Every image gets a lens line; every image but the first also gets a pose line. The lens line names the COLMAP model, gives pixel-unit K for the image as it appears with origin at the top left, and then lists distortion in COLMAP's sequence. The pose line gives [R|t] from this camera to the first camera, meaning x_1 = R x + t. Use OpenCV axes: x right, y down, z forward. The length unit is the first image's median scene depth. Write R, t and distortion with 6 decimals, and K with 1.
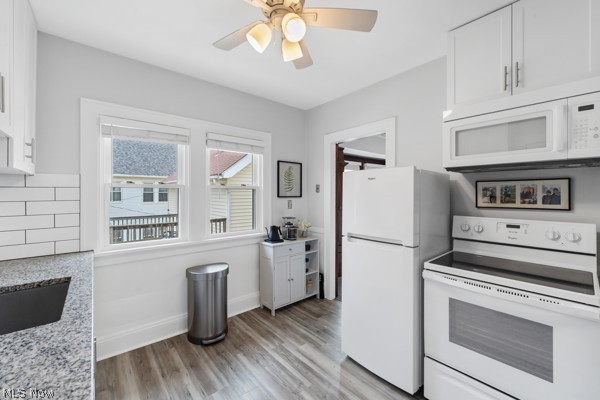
lens RADIAL K [[240.5, 0, 298.3], [0, 240.5, 197.5], [0, 0, 1]] dist [-0.002644, -0.000588]
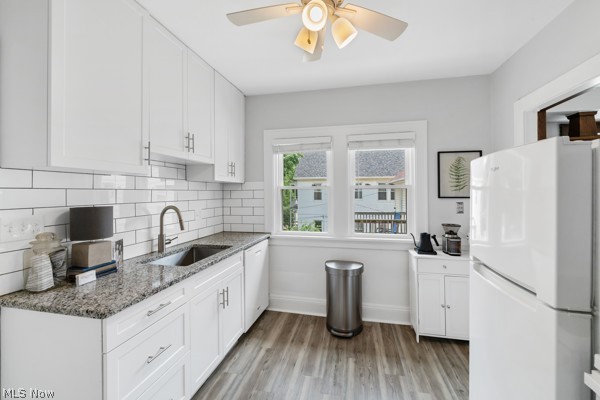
lens RADIAL K [[240.5, 0, 301.5], [0, 240.5, 194.9], [0, 0, 1]] dist [-0.002644, -0.000588]
pose [[0.617679, 0.003061, -0.786425, 0.314917], [-0.007876, 0.999966, -0.002294, -0.007126], [0.786391, 0.007611, 0.617682, 0.186199]]
